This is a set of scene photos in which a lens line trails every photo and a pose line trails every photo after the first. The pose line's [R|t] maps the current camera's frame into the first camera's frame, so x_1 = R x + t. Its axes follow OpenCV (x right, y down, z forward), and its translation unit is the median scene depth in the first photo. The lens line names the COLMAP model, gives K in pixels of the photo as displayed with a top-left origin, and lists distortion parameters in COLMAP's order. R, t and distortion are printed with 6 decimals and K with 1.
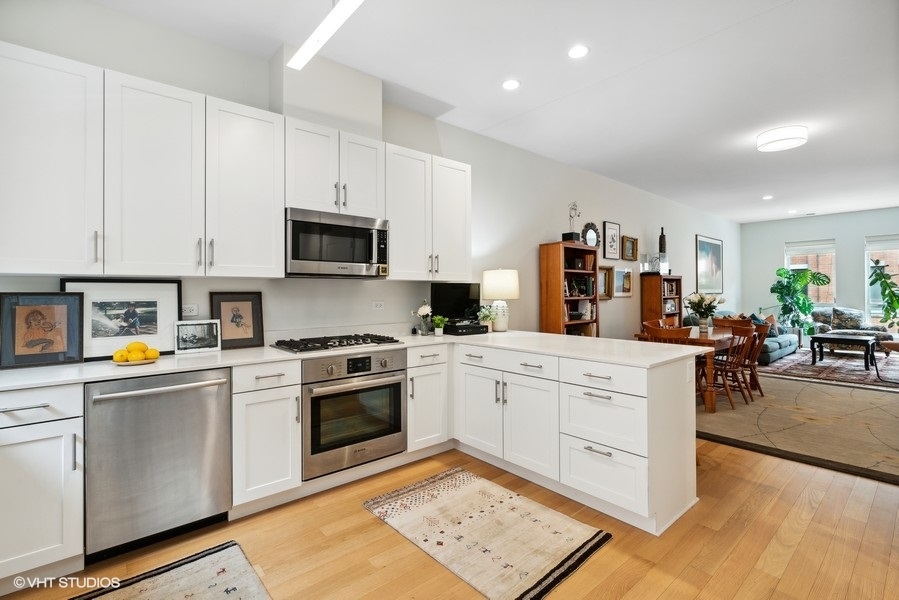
lens RADIAL K [[415.3, 0, 450.0], [0, 415.3, 290.3], [0, 0, 1]] dist [-0.001220, -0.000047]
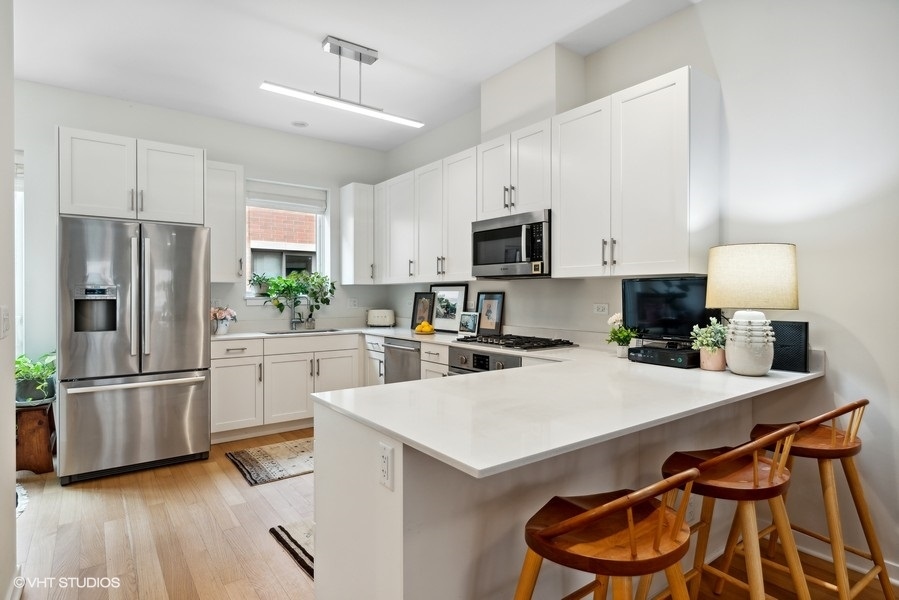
lens RADIAL K [[483.5, 0, 449.5], [0, 483.5, 300.0], [0, 0, 1]] dist [0.000531, 0.000030]
pose [[-0.065792, 0.019012, -0.997652, 1.059604], [0.006933, 0.999803, 0.018596, -0.000204], [0.997809, -0.005693, -0.065911, 1.055790]]
